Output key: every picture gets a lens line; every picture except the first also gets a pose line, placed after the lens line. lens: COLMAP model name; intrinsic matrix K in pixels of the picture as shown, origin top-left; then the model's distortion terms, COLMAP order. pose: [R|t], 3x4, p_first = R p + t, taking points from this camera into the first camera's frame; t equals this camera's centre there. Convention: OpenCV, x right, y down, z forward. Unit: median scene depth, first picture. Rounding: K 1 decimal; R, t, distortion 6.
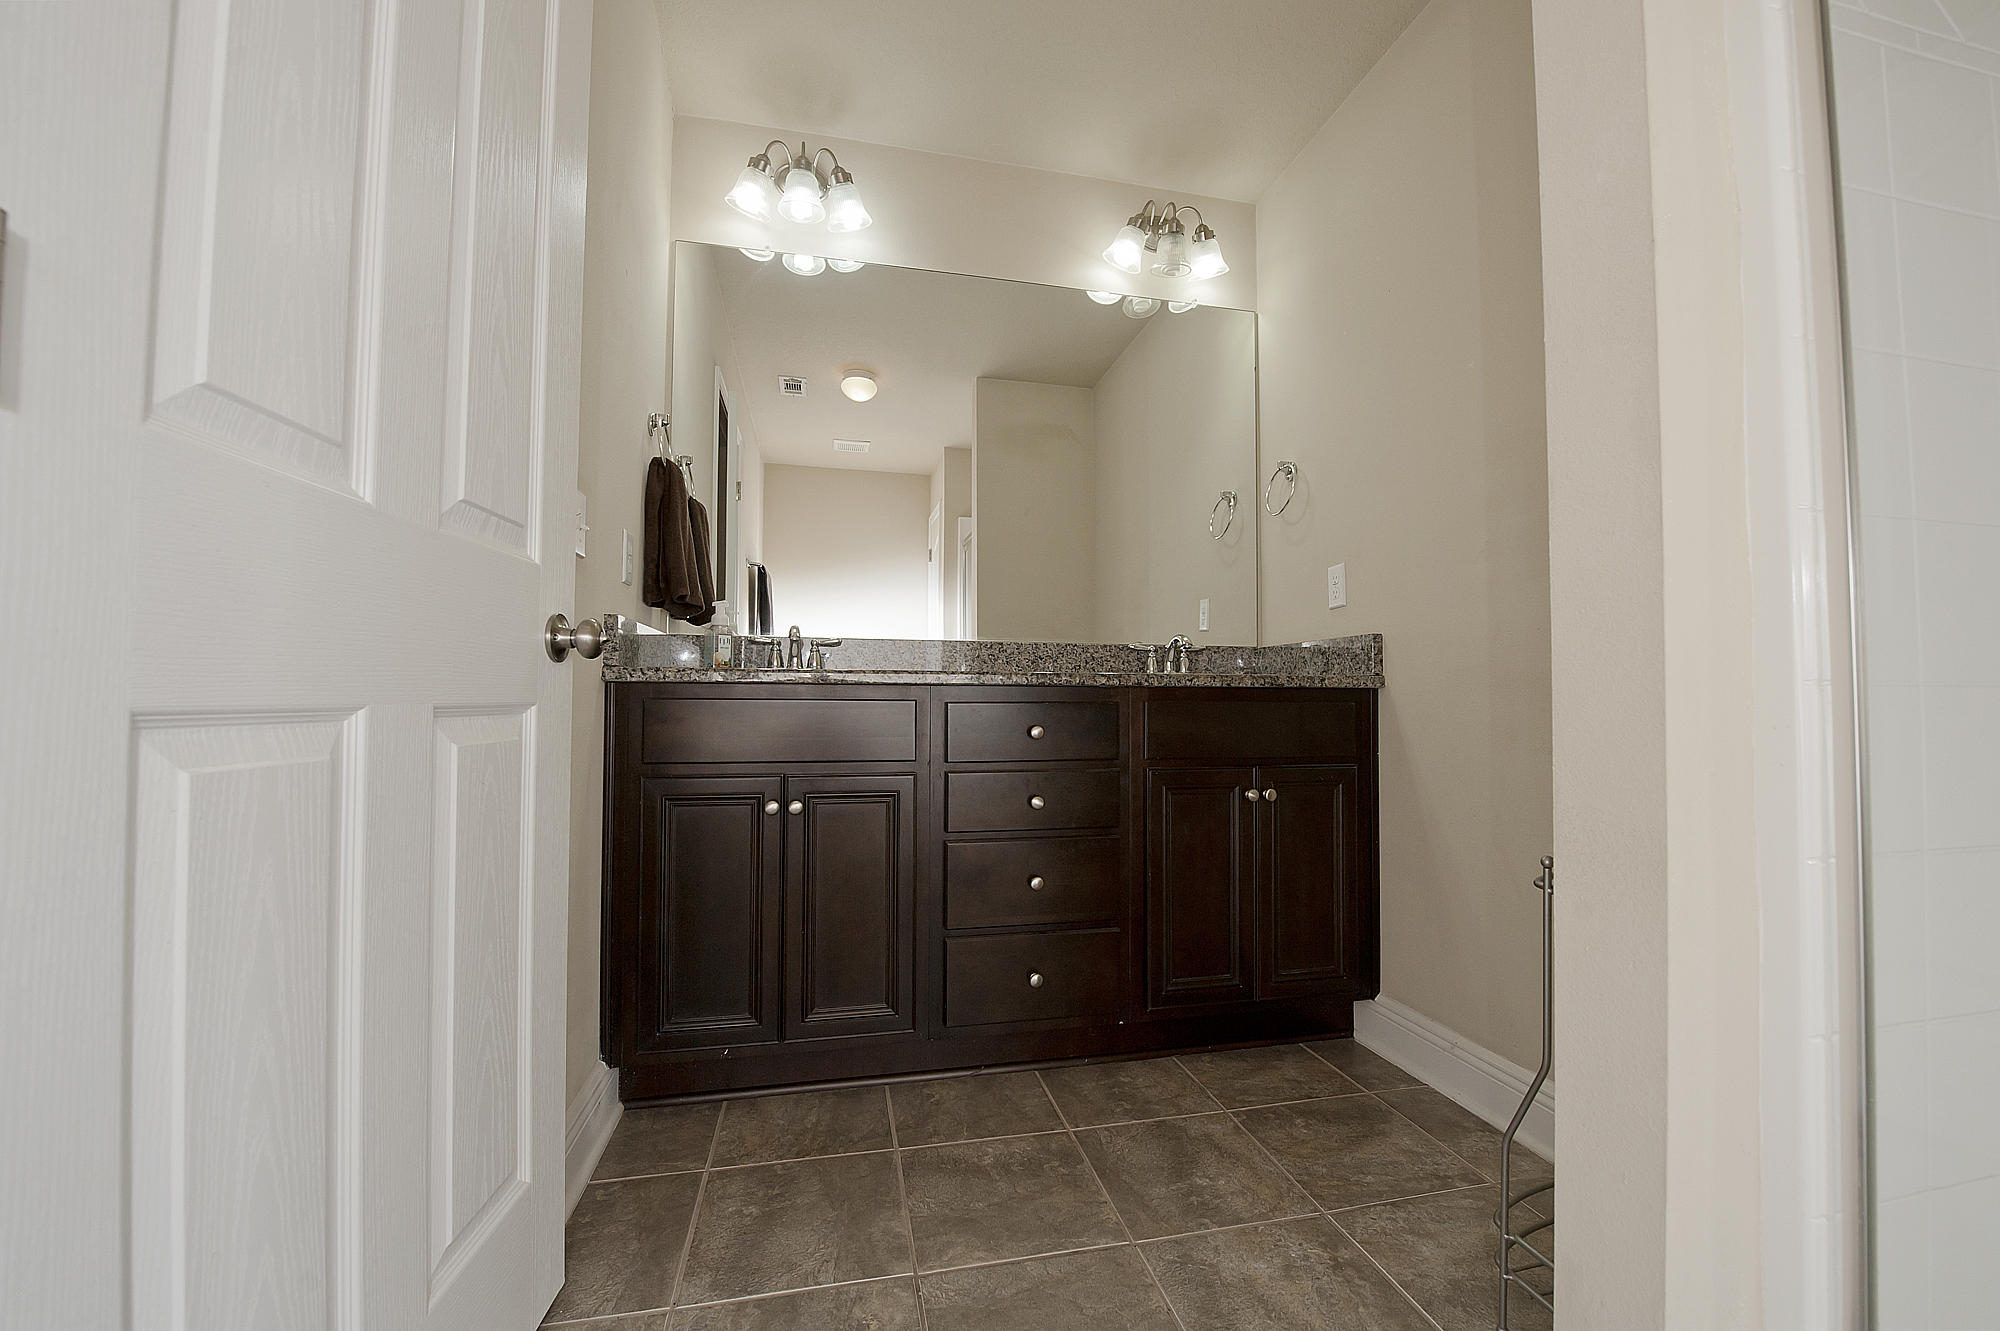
lens RADIAL K [[796.7, 0, 1006.7], [0, 796.7, 676.9], [0, 0, 1]] dist [-0.015387, -0.002906]
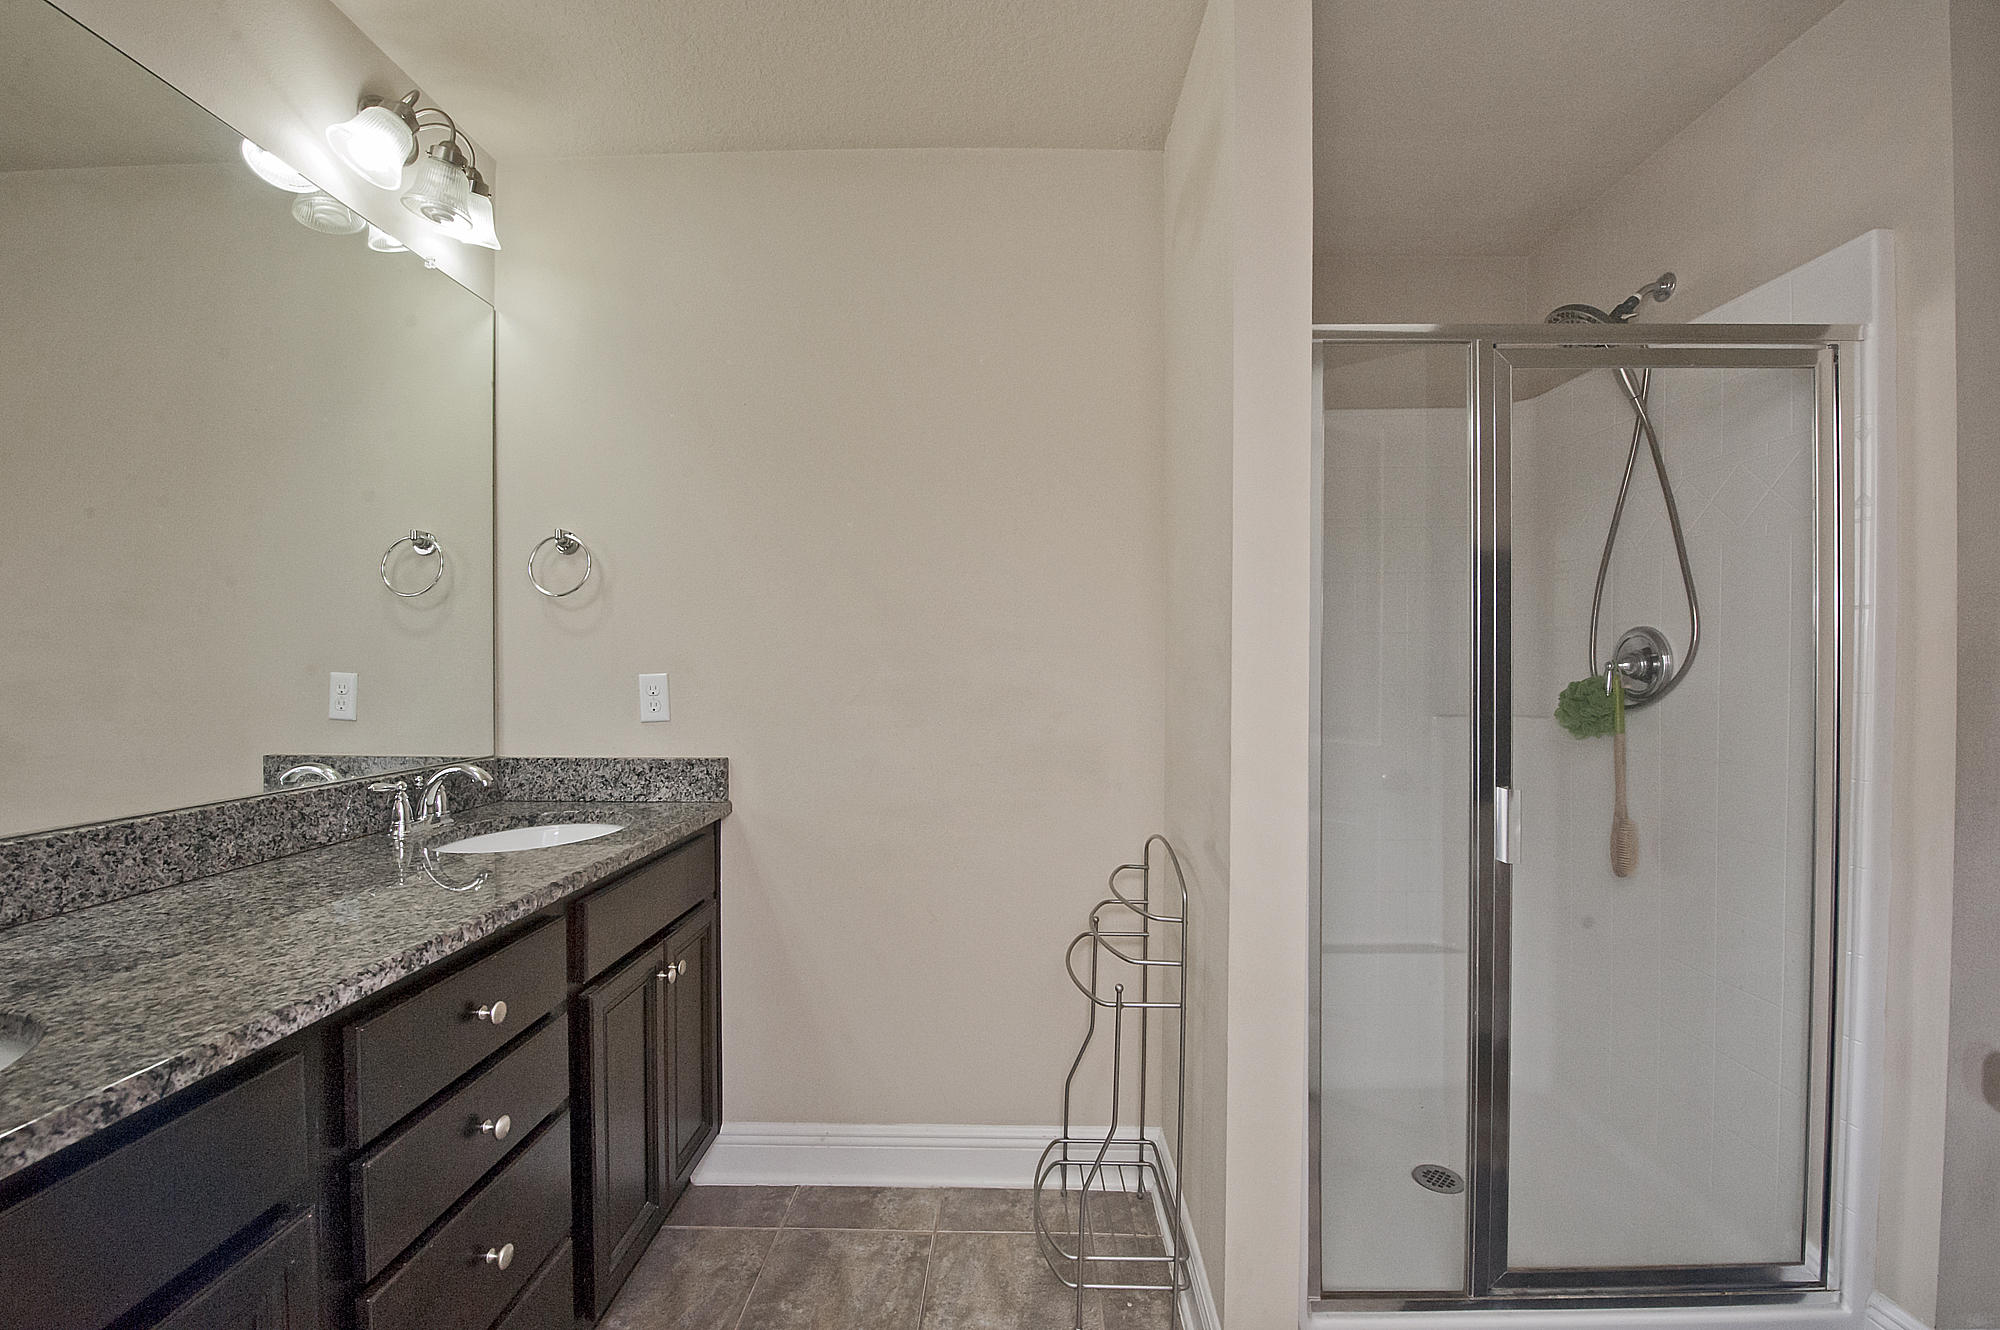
lens RADIAL K [[796.7, 0, 1006.7], [0, 796.7, 676.4], [0, 0, 1]] dist [-0.015387, -0.002906]
pose [[0.236333, -0.009667, 0.971624, -0.357976], [-0.026891, 0.999502, 0.016485, -0.163370], [-0.971300, -0.030024, 0.235955, 0.404907]]
